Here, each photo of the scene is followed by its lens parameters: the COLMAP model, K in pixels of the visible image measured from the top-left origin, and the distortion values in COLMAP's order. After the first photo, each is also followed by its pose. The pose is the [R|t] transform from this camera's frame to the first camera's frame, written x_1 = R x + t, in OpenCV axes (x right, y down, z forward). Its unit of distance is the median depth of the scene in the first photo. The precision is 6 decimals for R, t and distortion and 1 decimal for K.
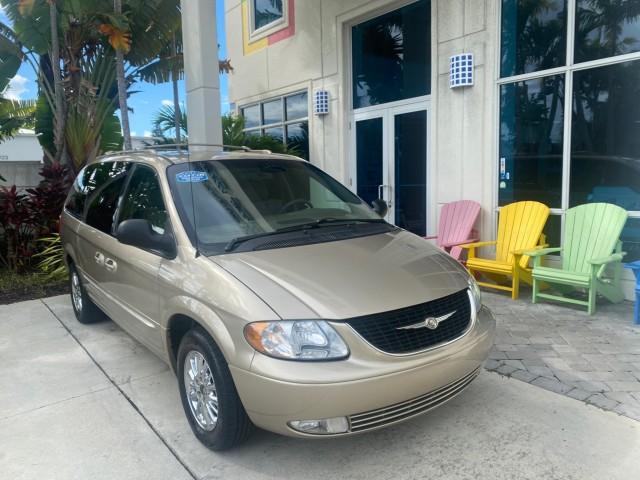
lens RADIAL K [[493.3, 0, 320.5], [0, 493.3, 244.3], [0, 0, 1]] dist [0.031223, -0.035047]
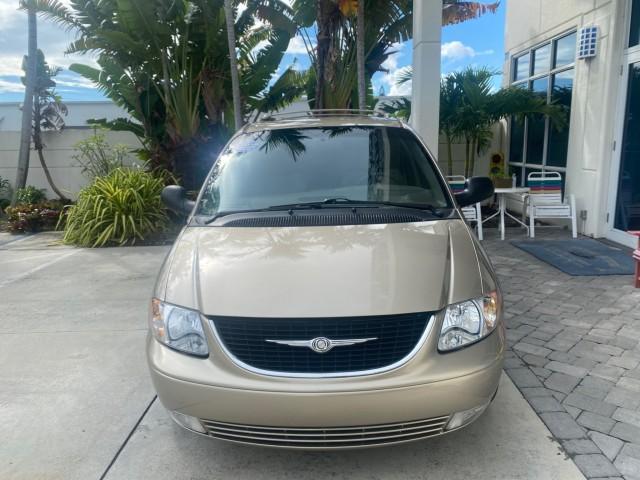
lens RADIAL K [[493.3, 0, 315.7], [0, 493.3, 240.3], [0, 0, 1]] dist [0.031223, -0.035047]
pose [[0.779159, 0.132705, -0.612617, 0.192930], [-0.084608, 0.990654, 0.106987, -0.025185], [0.621090, -0.031527, 0.783105, 0.110356]]
